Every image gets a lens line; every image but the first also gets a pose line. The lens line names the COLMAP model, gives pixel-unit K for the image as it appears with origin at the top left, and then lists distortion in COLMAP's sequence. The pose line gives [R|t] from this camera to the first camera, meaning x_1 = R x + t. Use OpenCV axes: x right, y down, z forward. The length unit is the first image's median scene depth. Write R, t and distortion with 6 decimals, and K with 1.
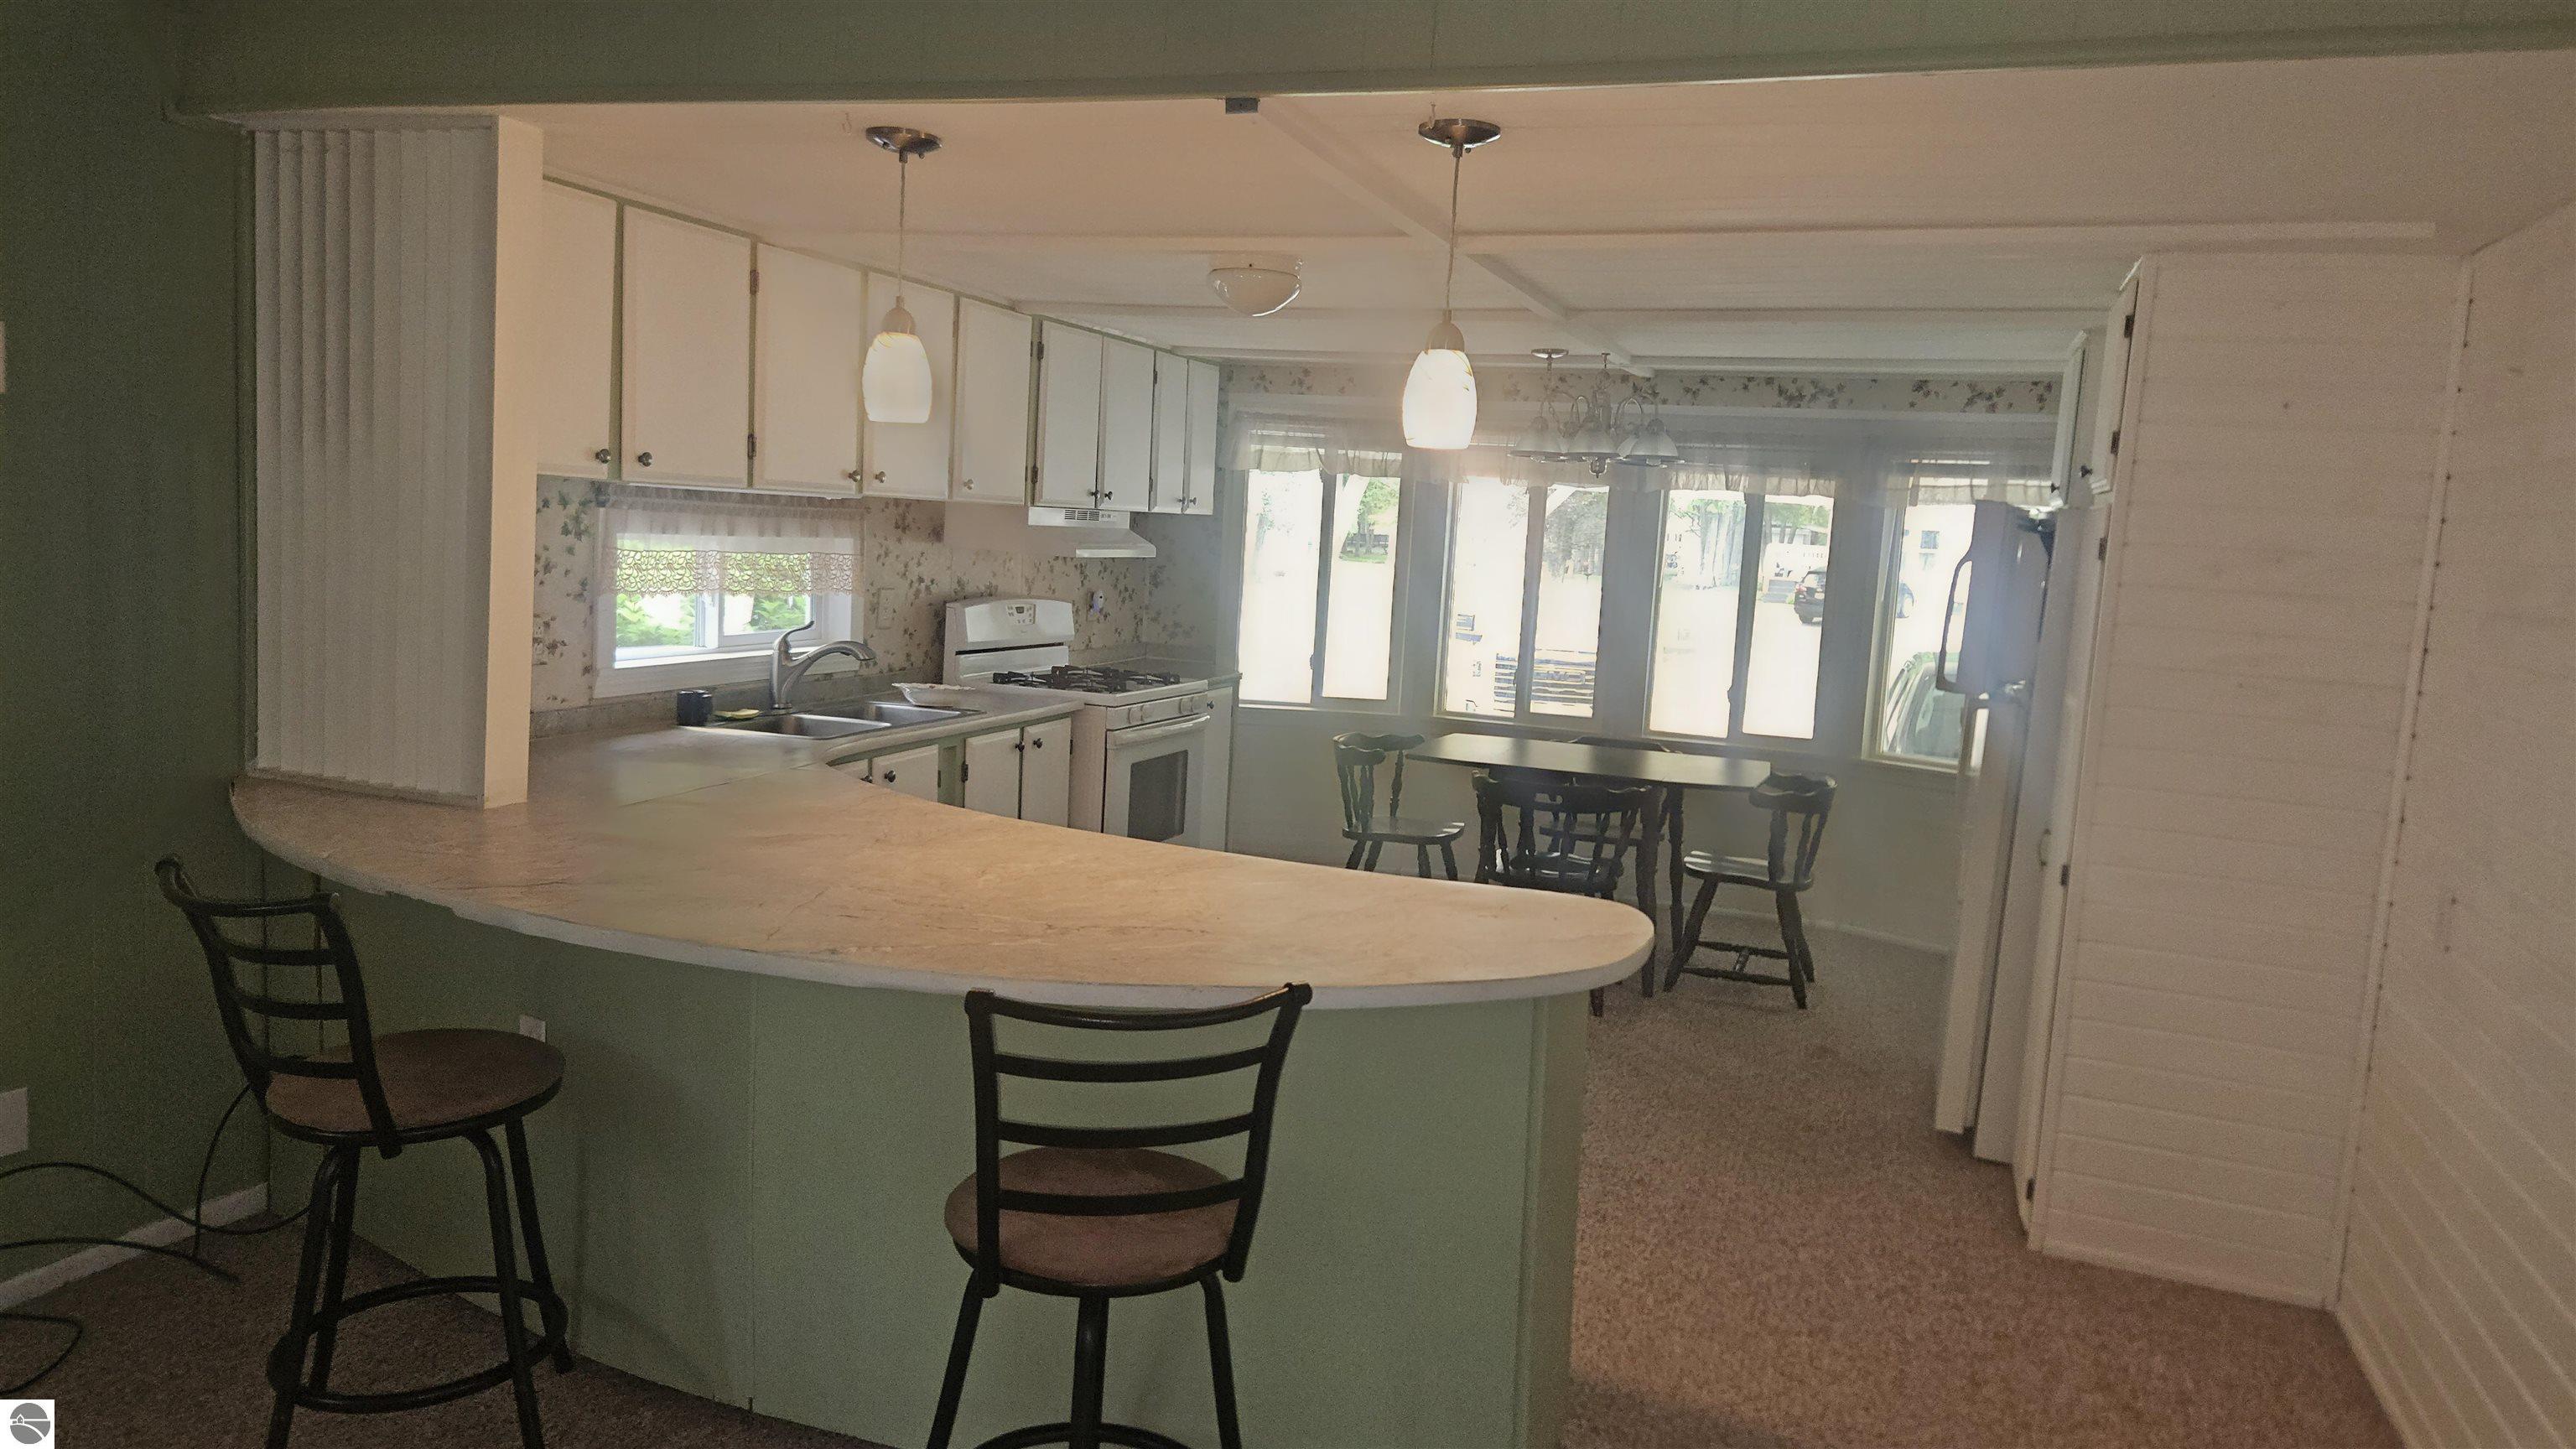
lens RADIAL K [[1732.2, 0, 1293.7], [0, 1732.2, 720.3], [0, 0, 1]] dist [0.084974, -0.055635]
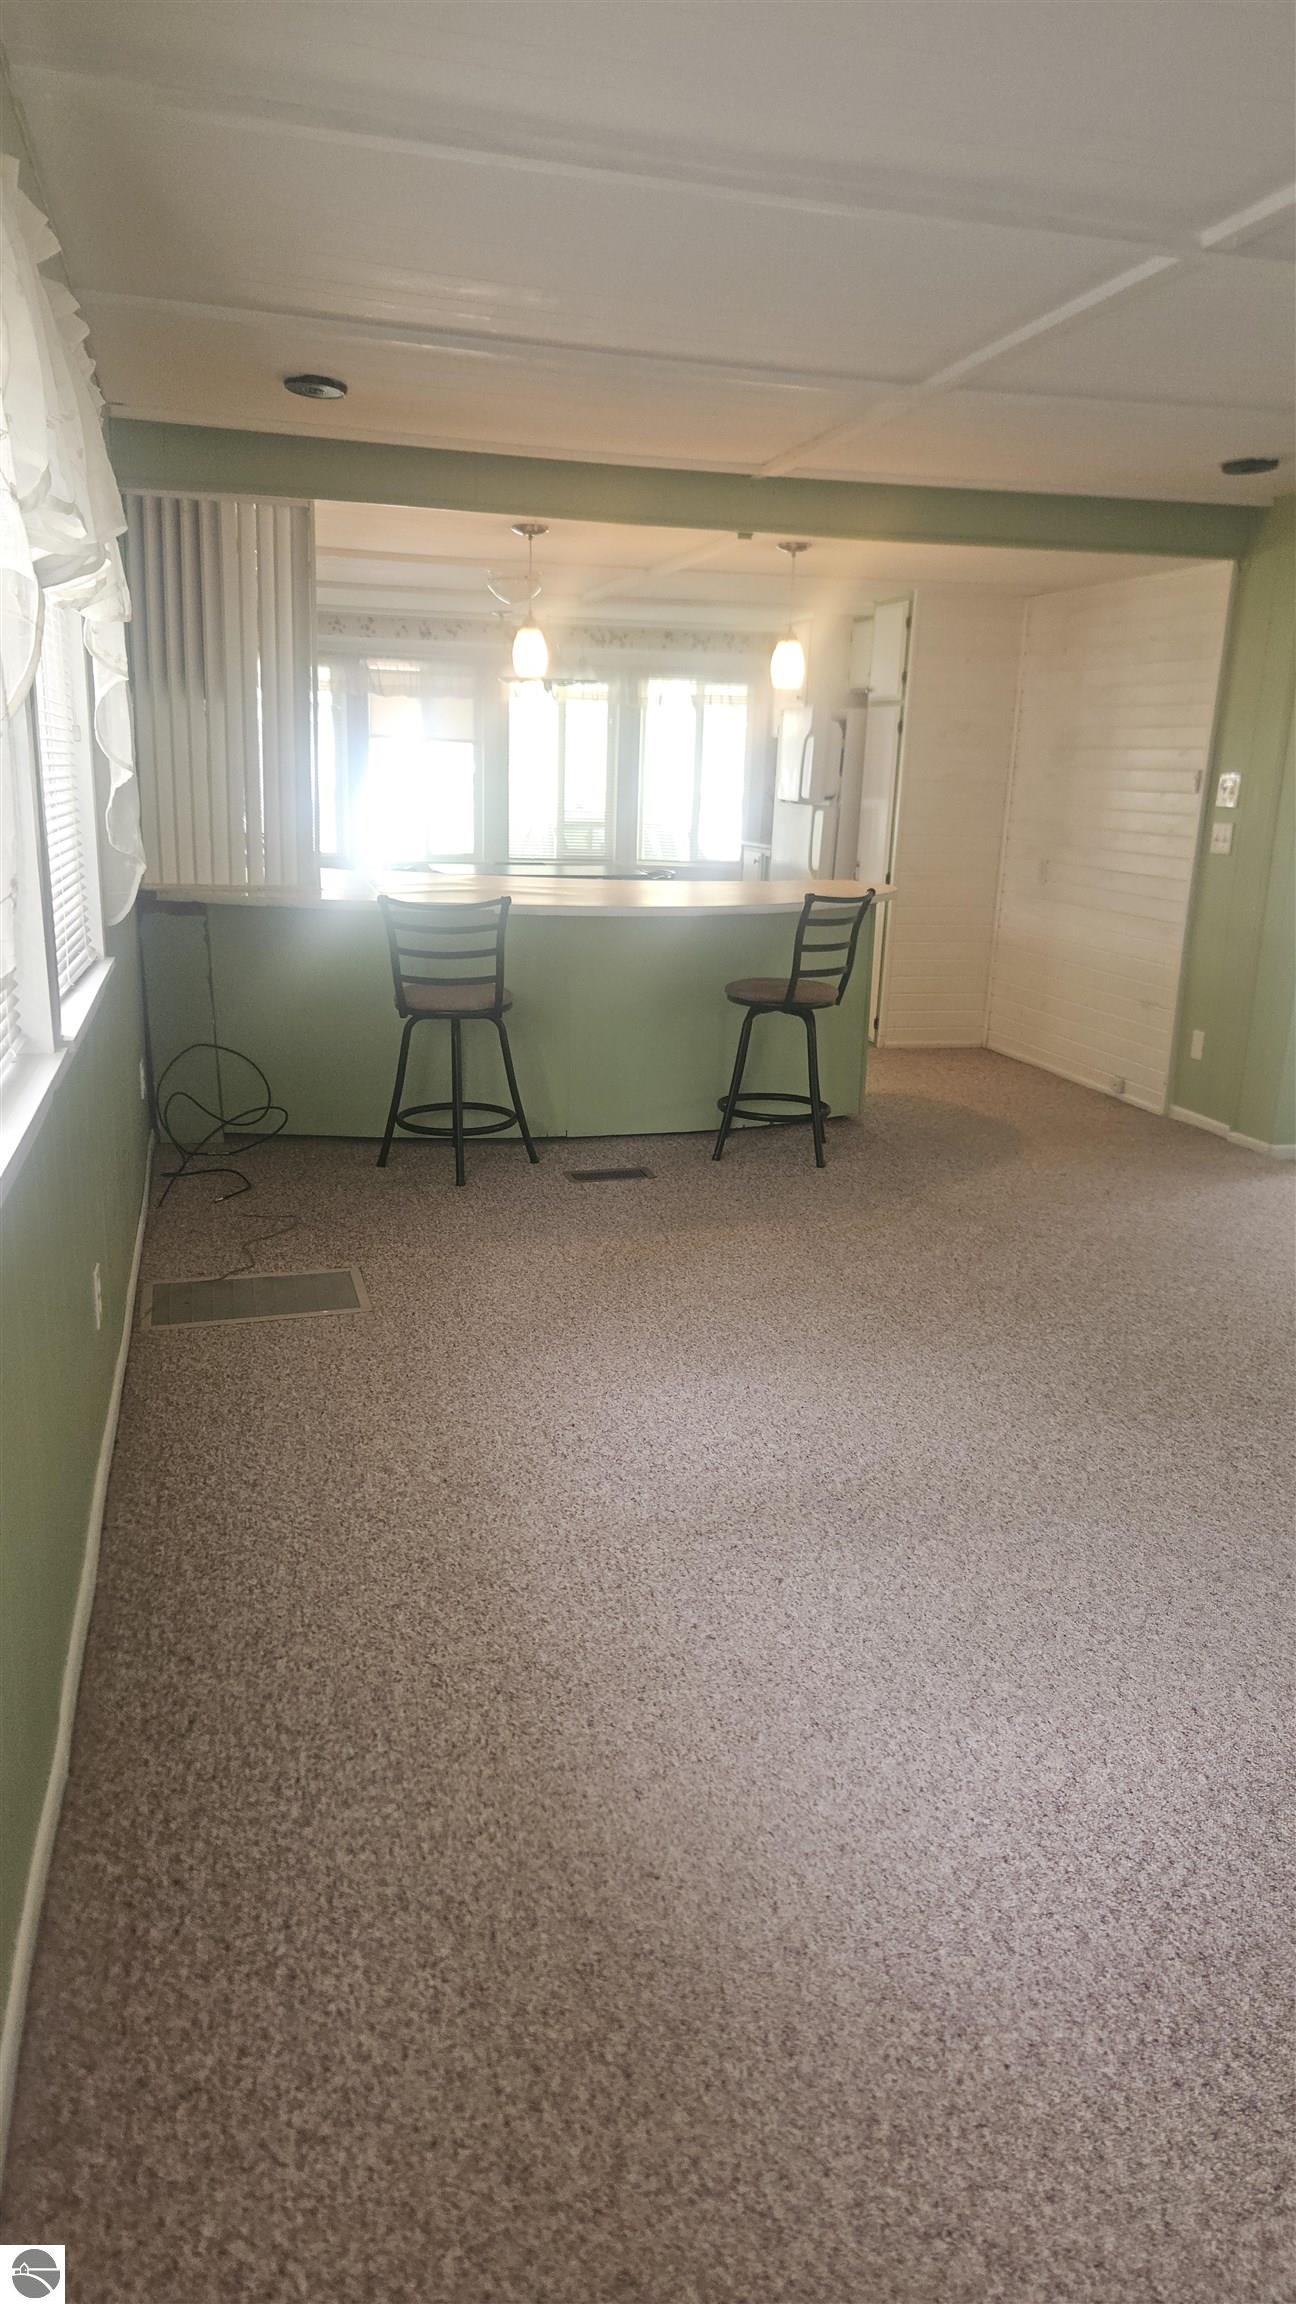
lens RADIAL K [[1549.3, 0, 651.3], [0, 1549.3, 1165.2], [0, 0, 1]] dist [0.084974, -0.055635]
pose [[0.821326, -0.169548, 0.544680, -0.942636], [0.078297, 0.979279, 0.186766, 0.048525], [-0.565060, -0.110749, 0.817583, -0.493936]]
